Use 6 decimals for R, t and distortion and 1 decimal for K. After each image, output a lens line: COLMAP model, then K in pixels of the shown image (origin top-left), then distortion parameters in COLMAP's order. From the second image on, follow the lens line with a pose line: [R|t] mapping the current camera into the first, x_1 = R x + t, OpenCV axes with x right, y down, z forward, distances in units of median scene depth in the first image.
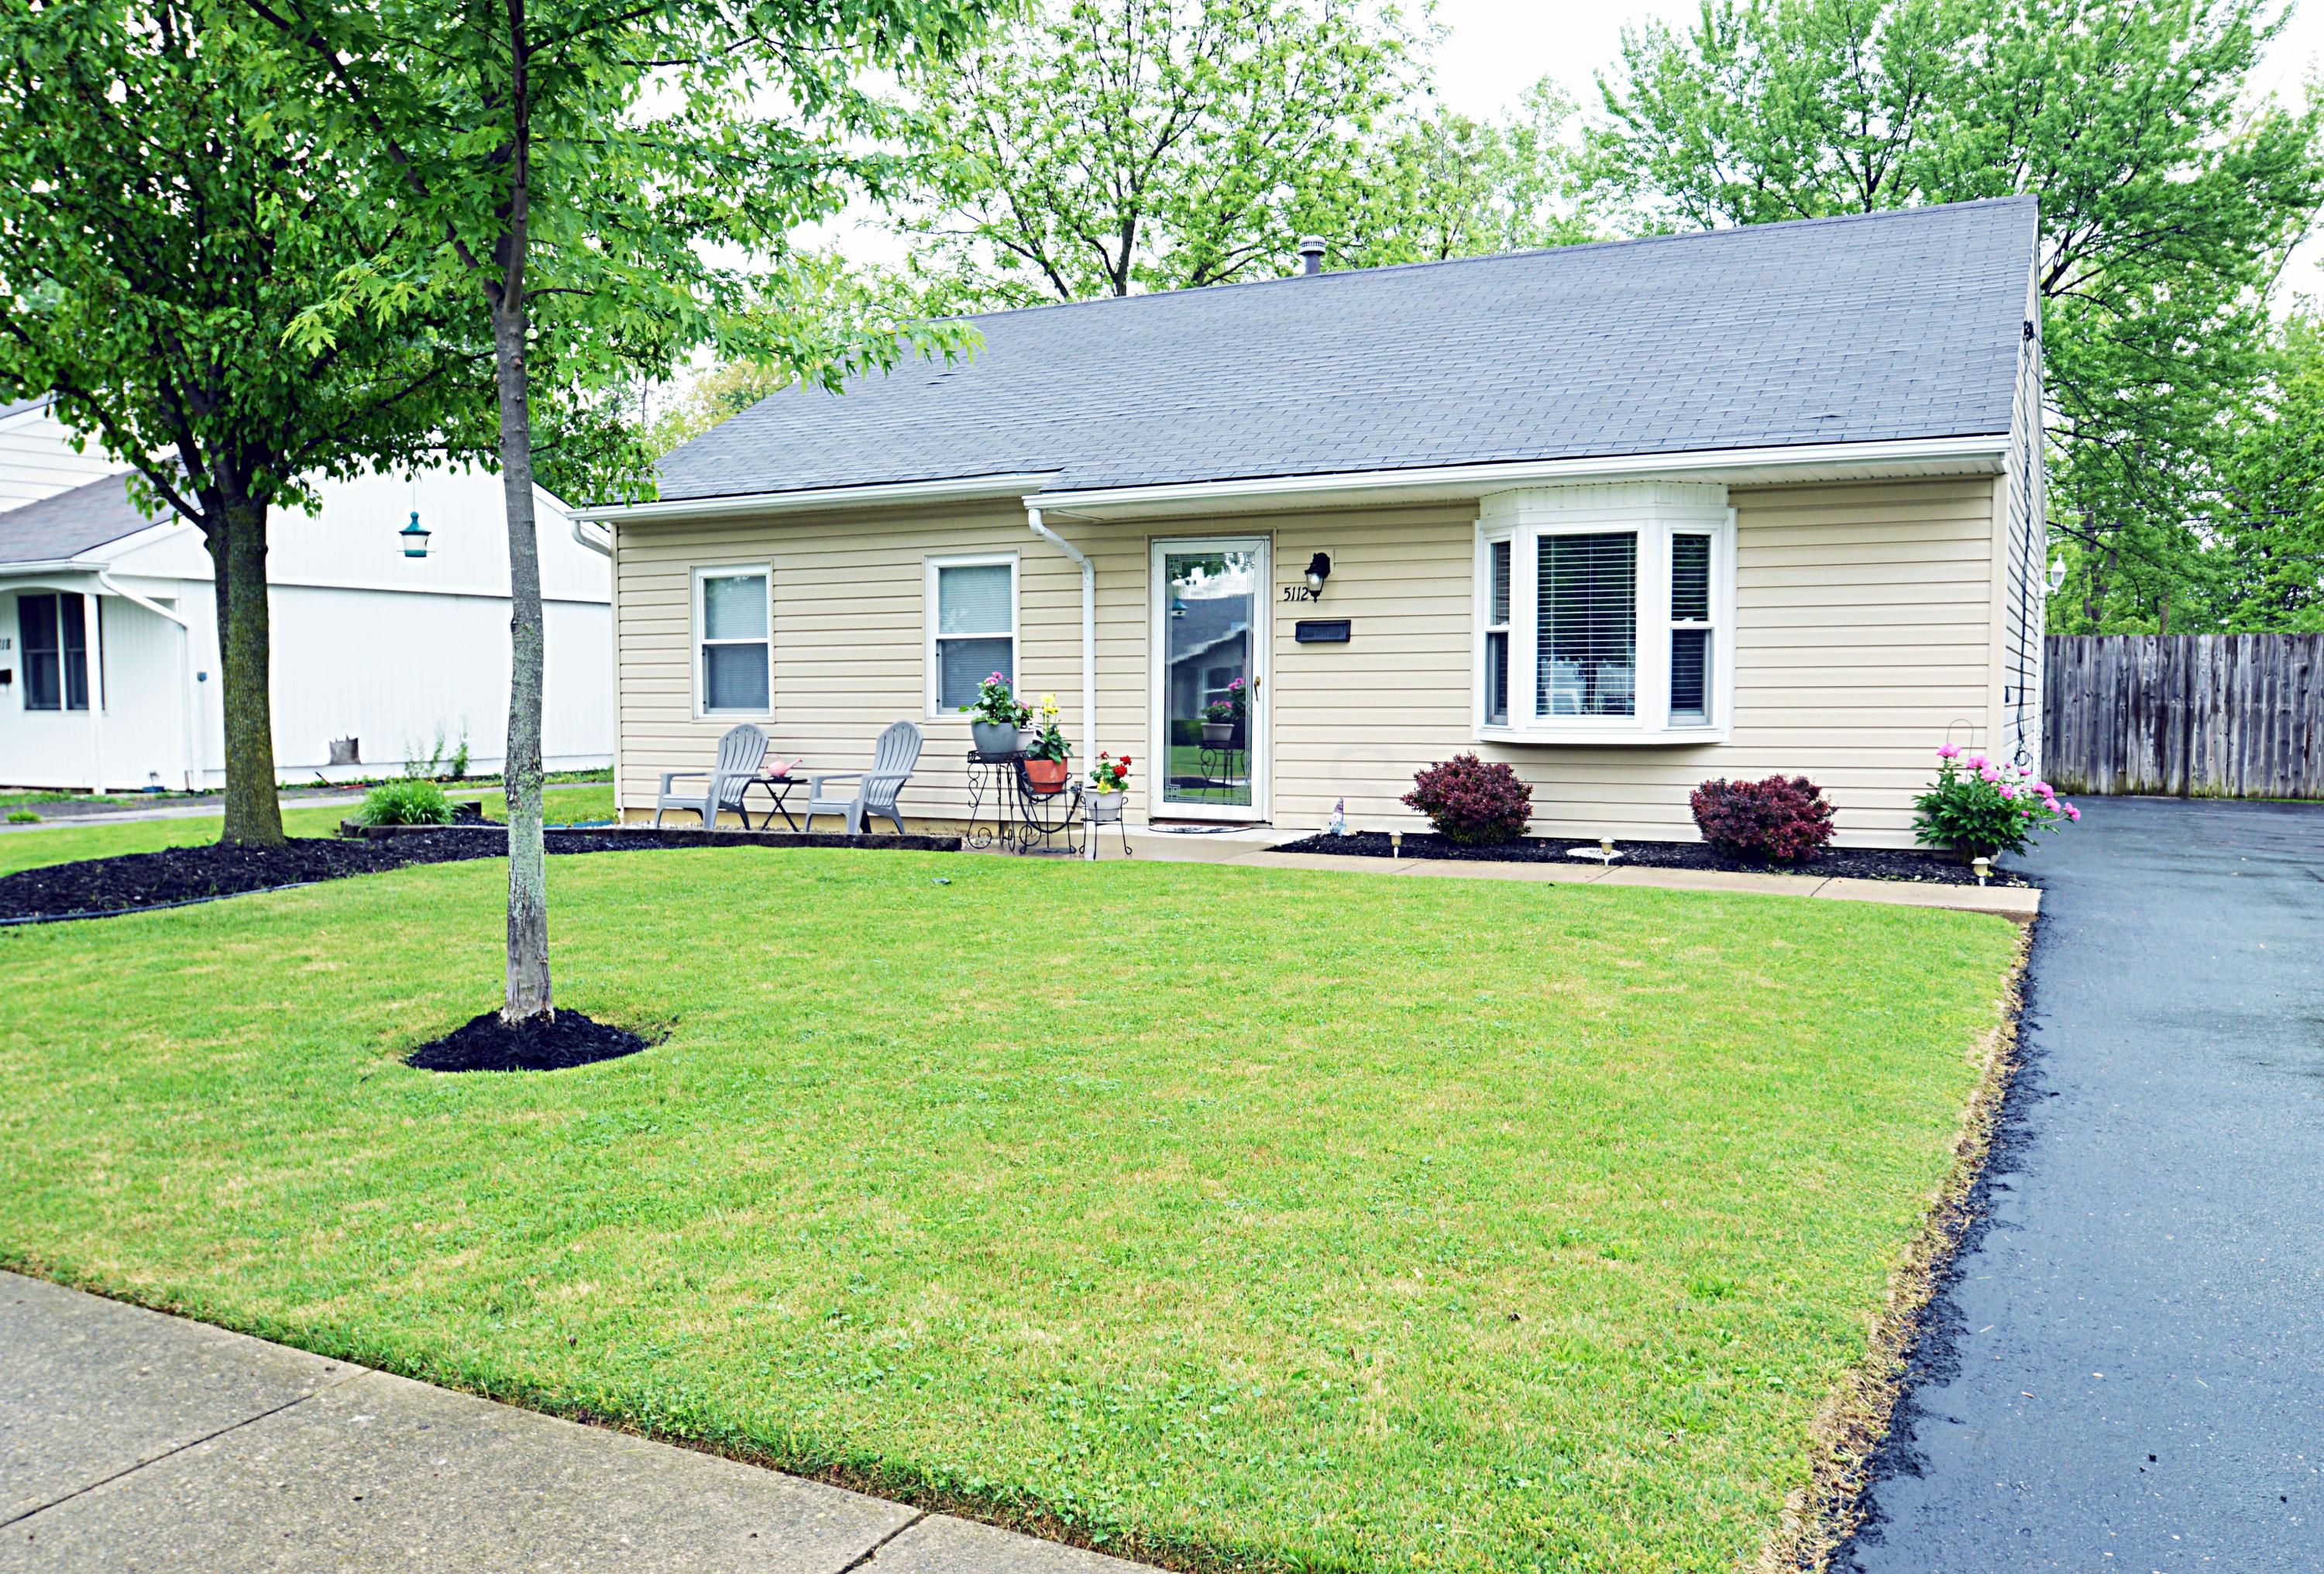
lens RADIAL K [[1710.9, 0, 1162.0], [0, 1710.9, 787.0], [0, 0, 1]] dist [-0.007870, 0.000004]
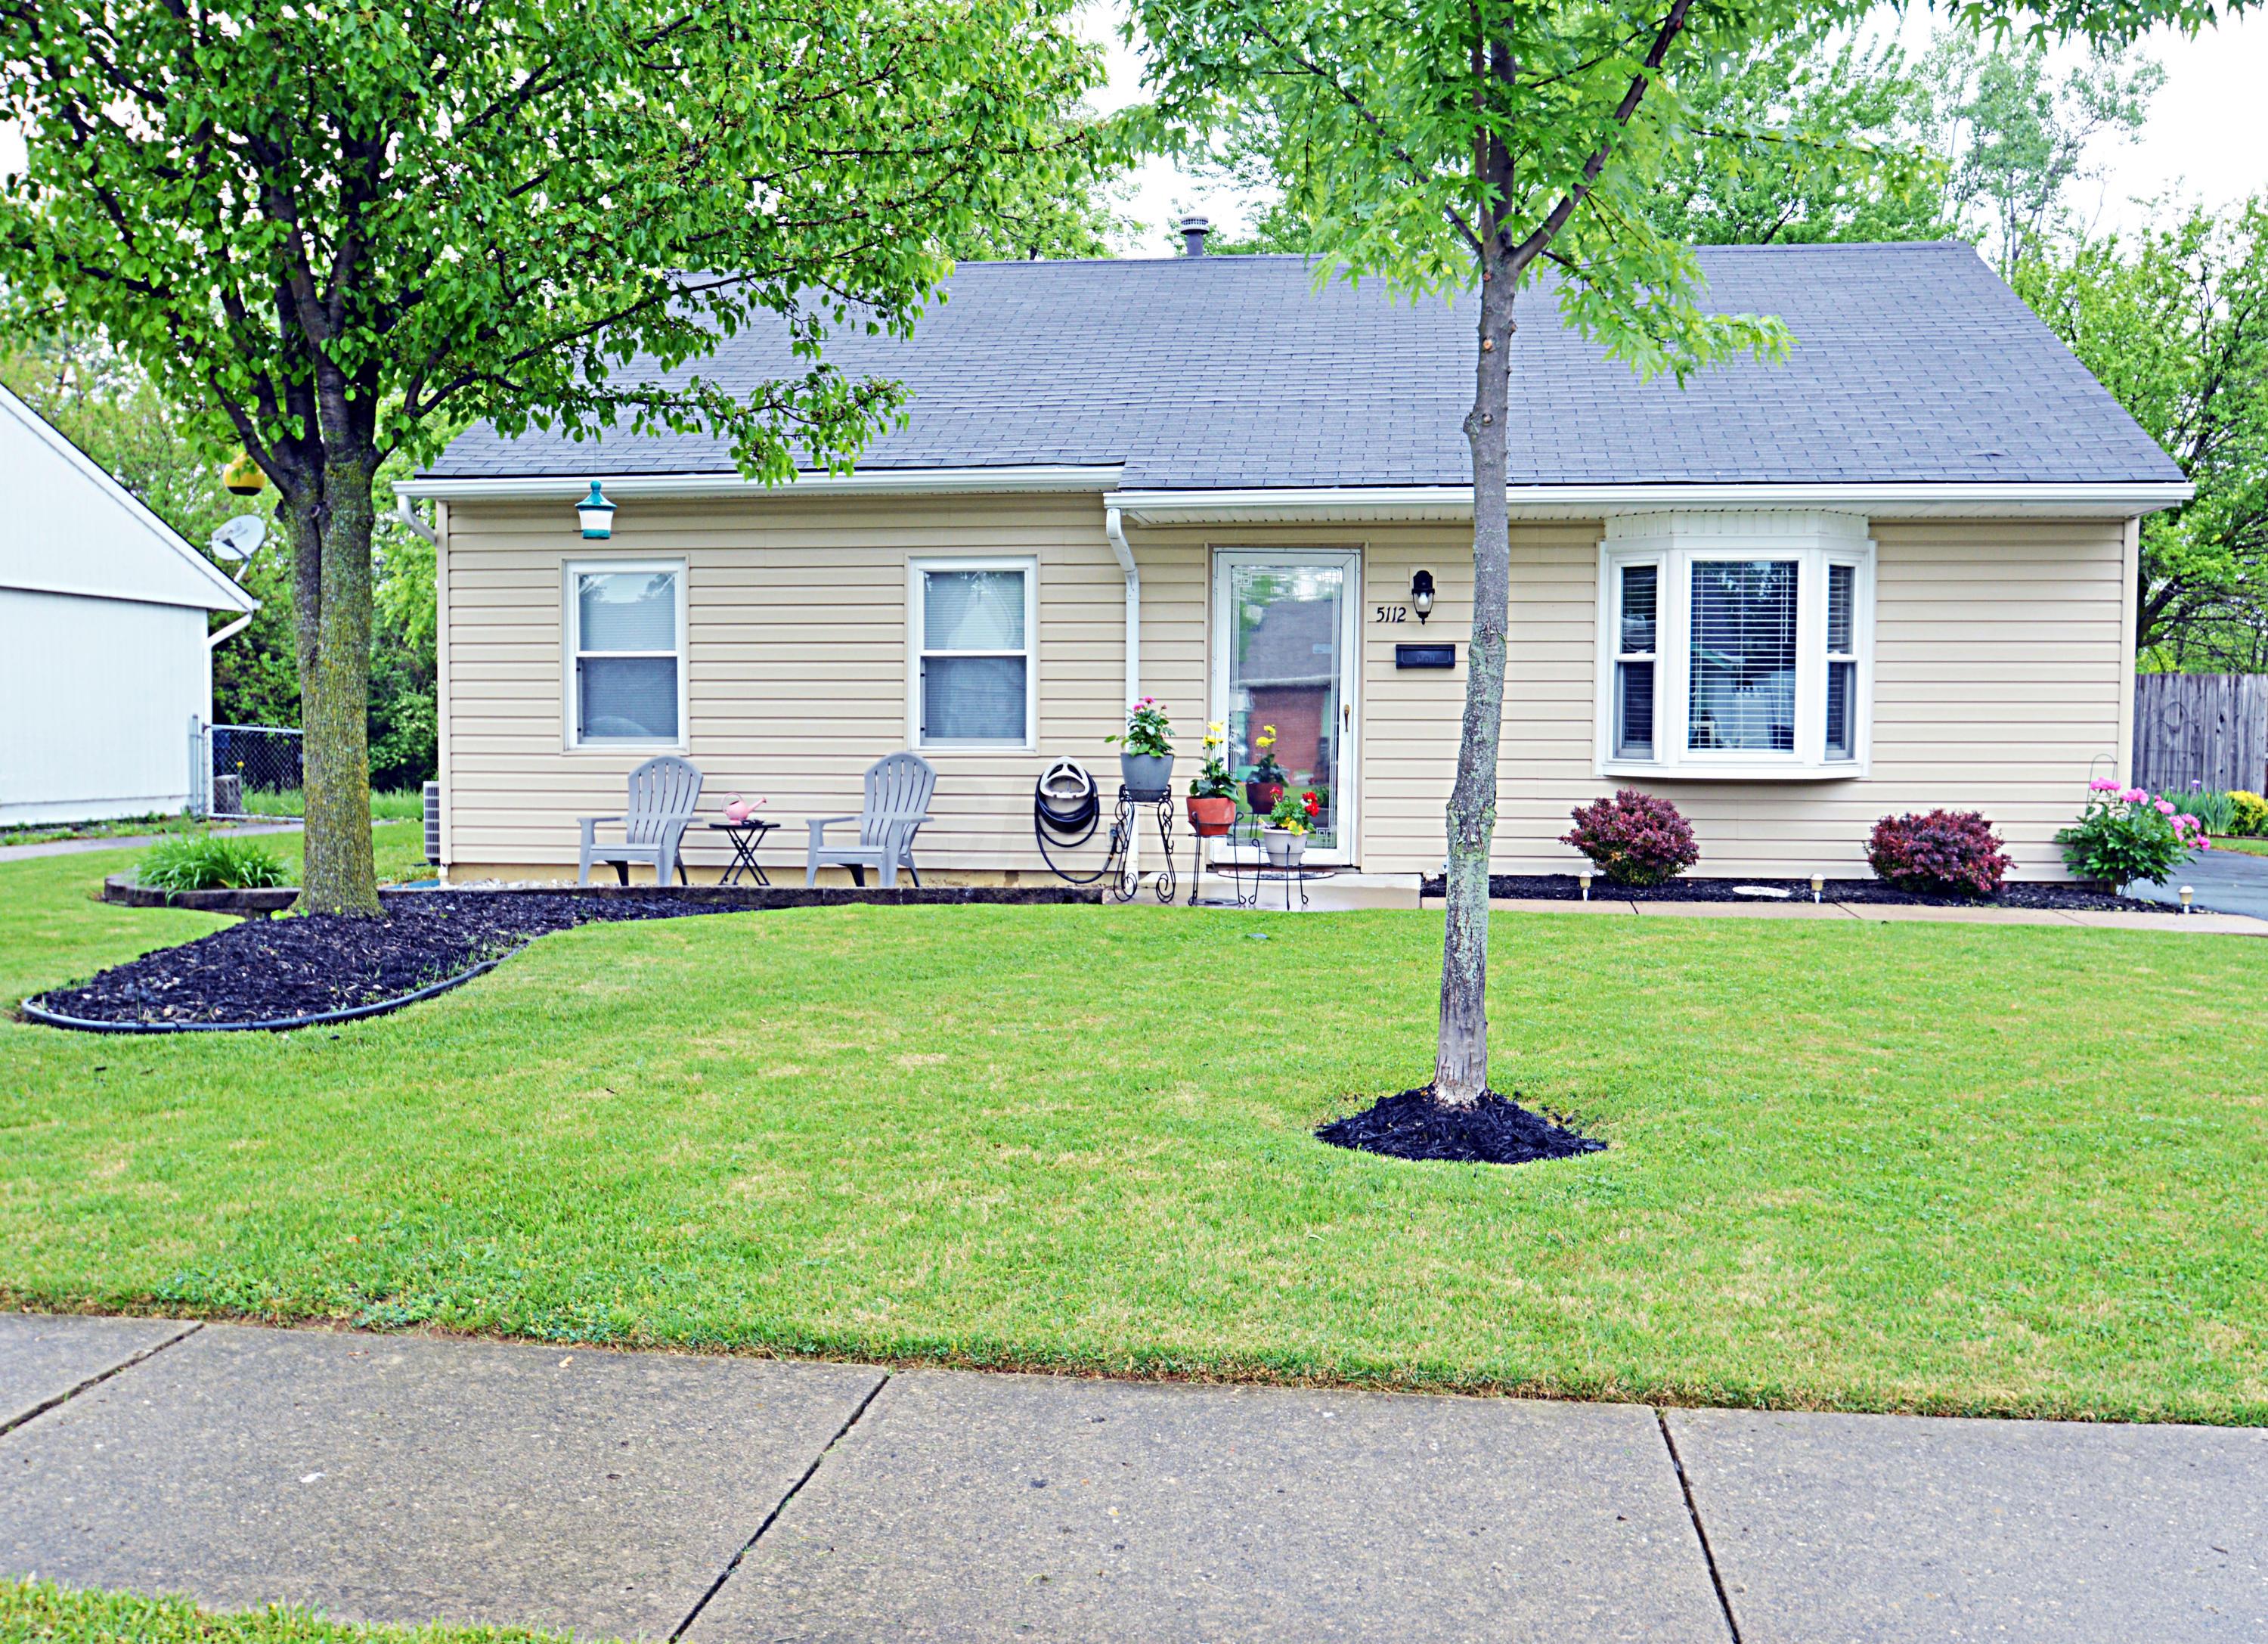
lens RADIAL K [[1954.0, 0, 1134.0], [0, 1954.0, 822.0], [0, 0, 1]] dist [-0.025691, -0.008825]
pose [[0.947123, -0.007933, 0.320773, -0.421128], [0.009885, 0.999941, -0.004455, 0.000610], [-0.320719, 0.007390, 0.947146, 0.068725]]
